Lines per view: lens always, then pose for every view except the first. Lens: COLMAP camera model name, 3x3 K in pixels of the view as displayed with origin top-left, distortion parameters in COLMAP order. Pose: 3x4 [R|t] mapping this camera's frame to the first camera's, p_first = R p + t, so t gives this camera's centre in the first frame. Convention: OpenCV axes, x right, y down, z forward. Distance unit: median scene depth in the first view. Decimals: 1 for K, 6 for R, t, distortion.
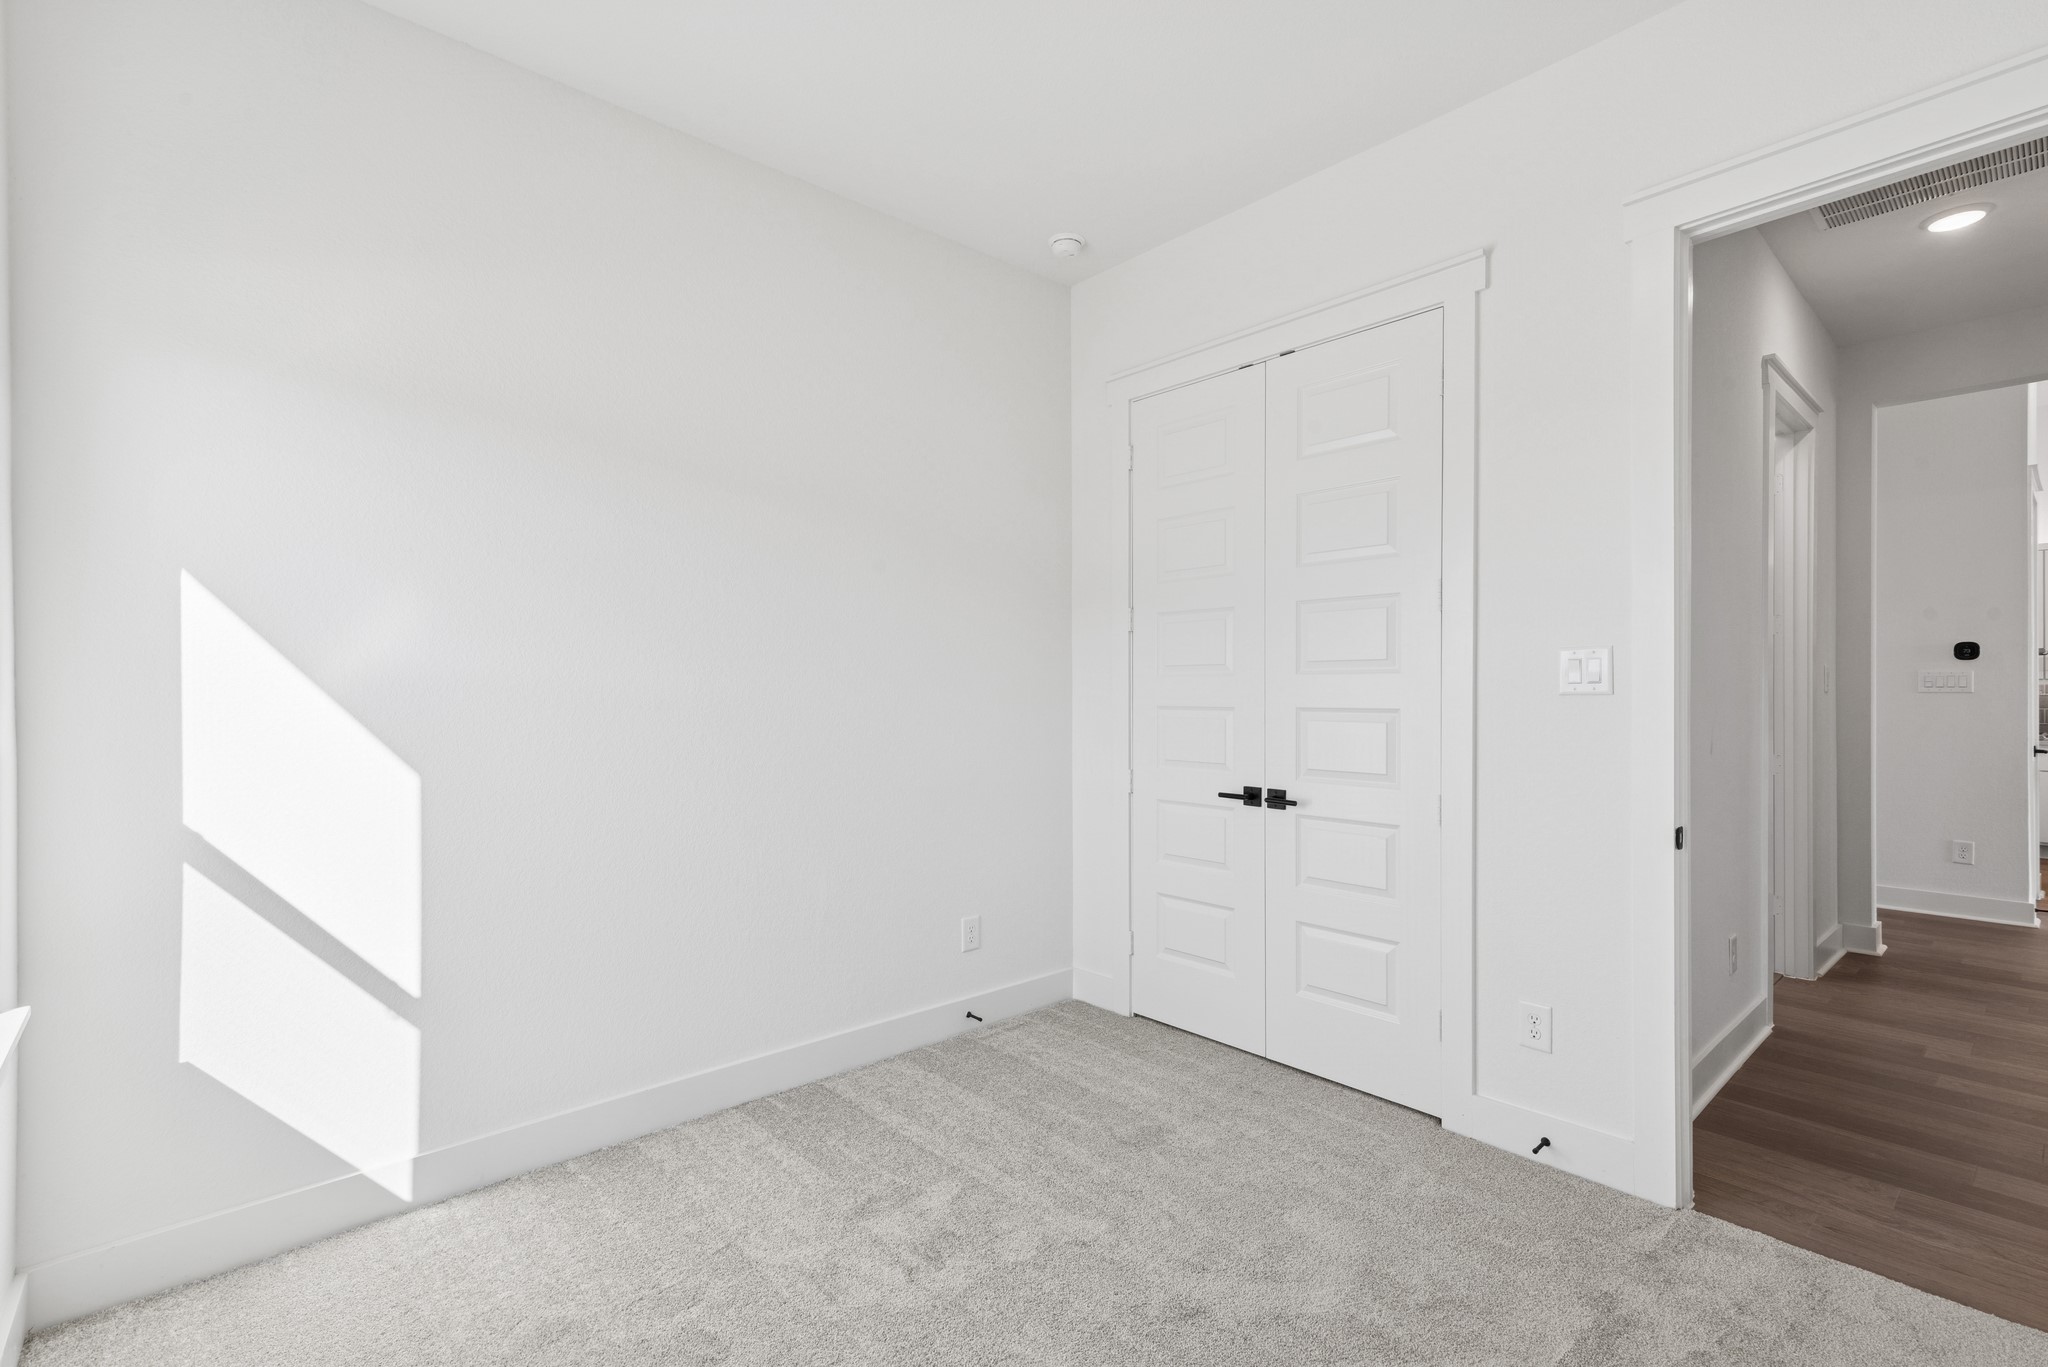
lens RADIAL K [[934.0, 0, 1015.7], [0, 934.0, 702.2], [0, 0, 1]] dist [0.001453, 0.000068]
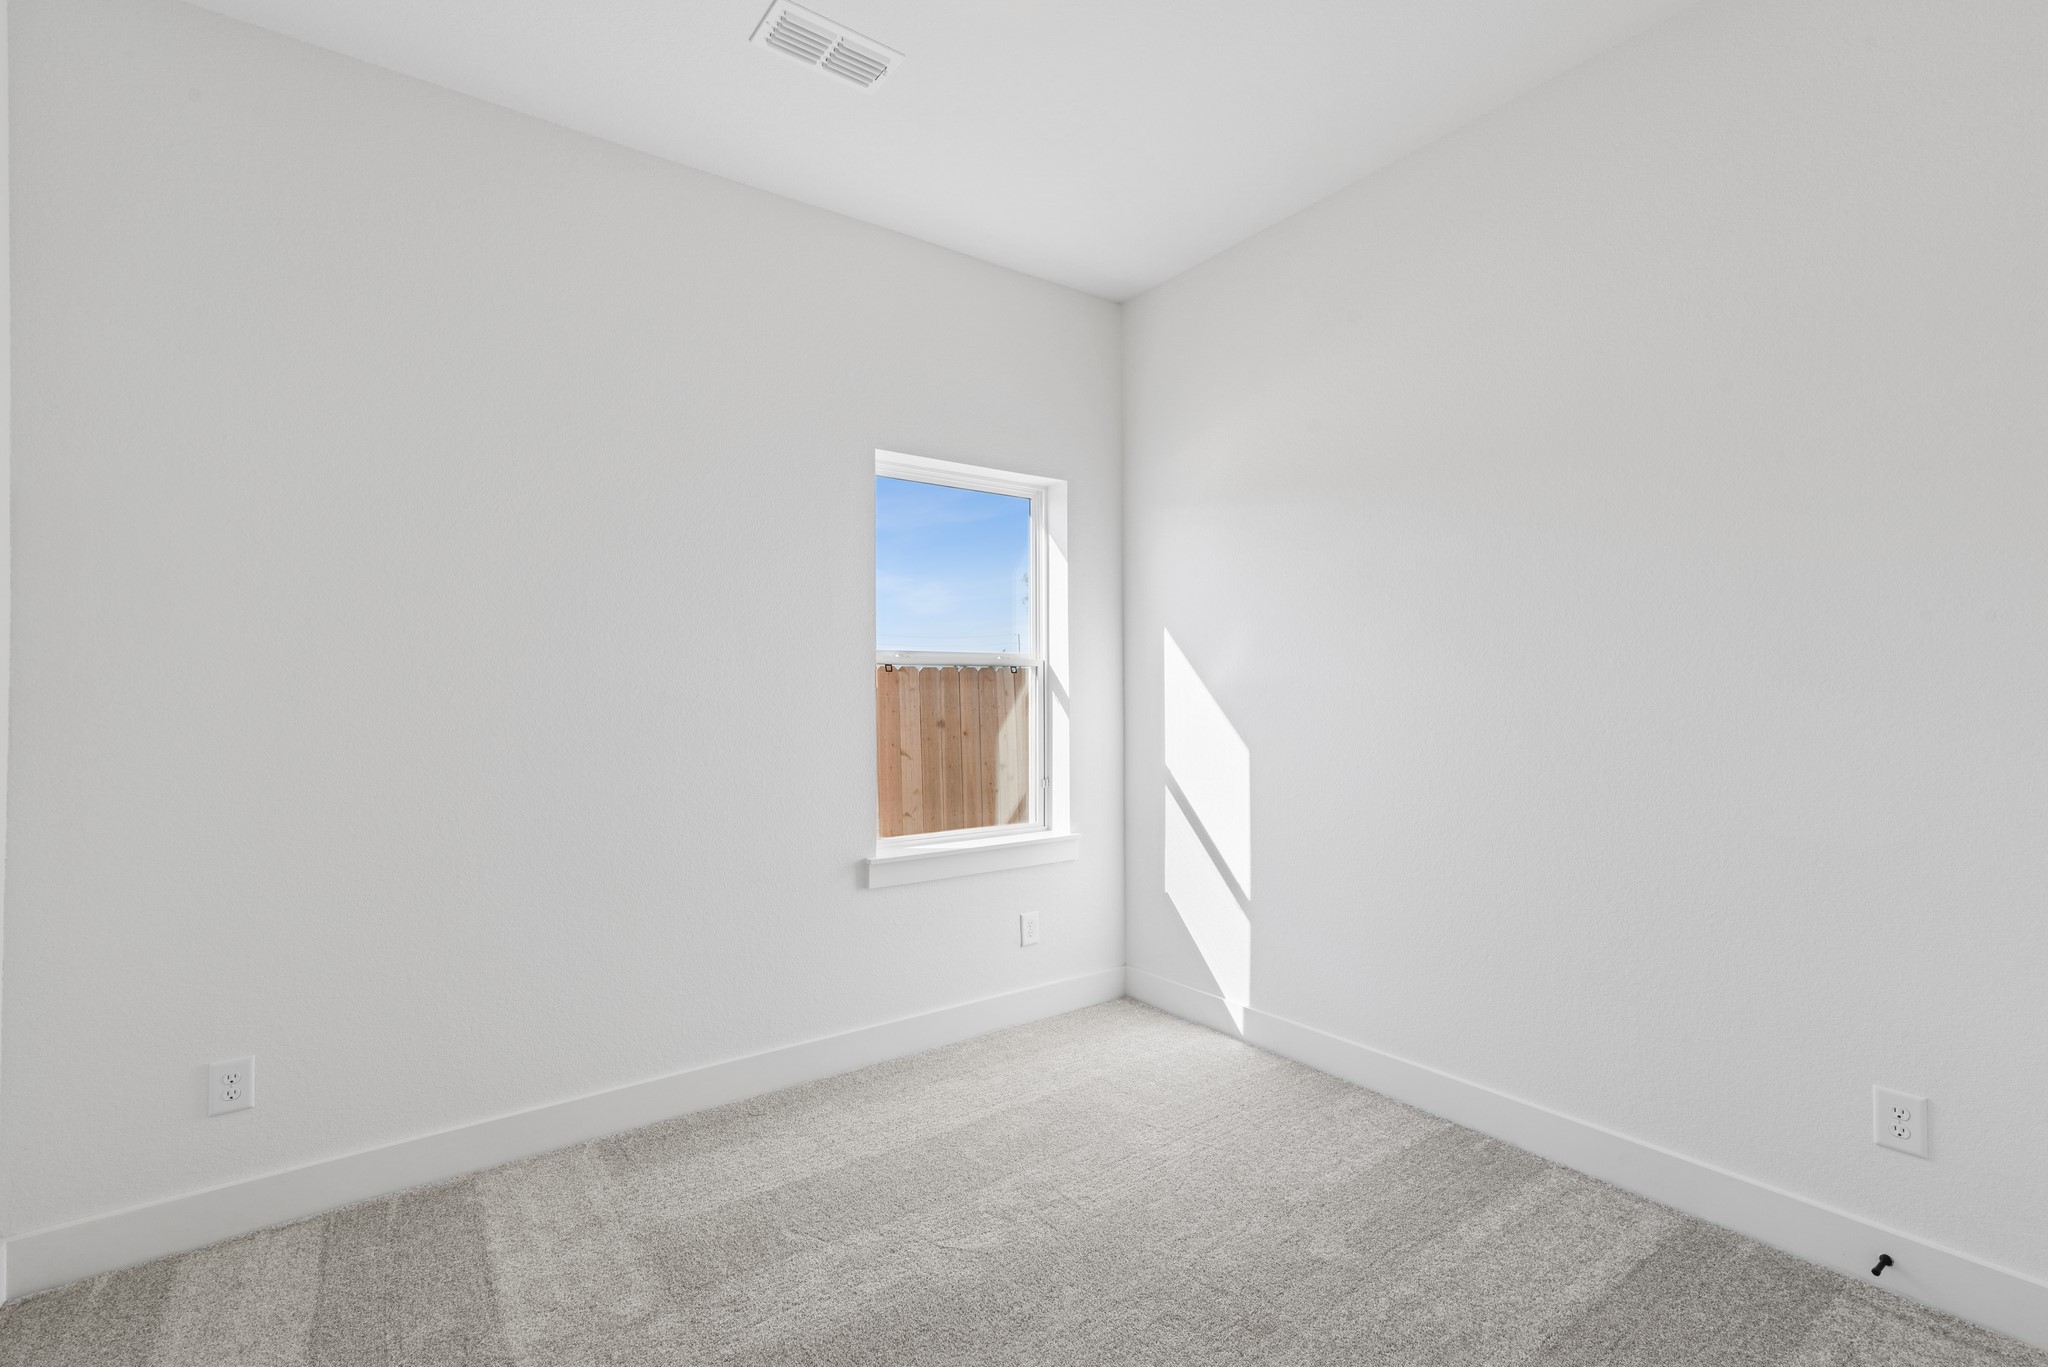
lens RADIAL K [[893.3, 0, 1024.0], [0, 893.3, 683.5], [0, 0, 1]] dist [0.000888, -0.000095]
pose [[-0.109739, -0.017286, -0.993810, 0.812322], [-0.007817, 0.999833, -0.016527, -0.001450], [0.993930, 0.005955, -0.109856, 0.797676]]
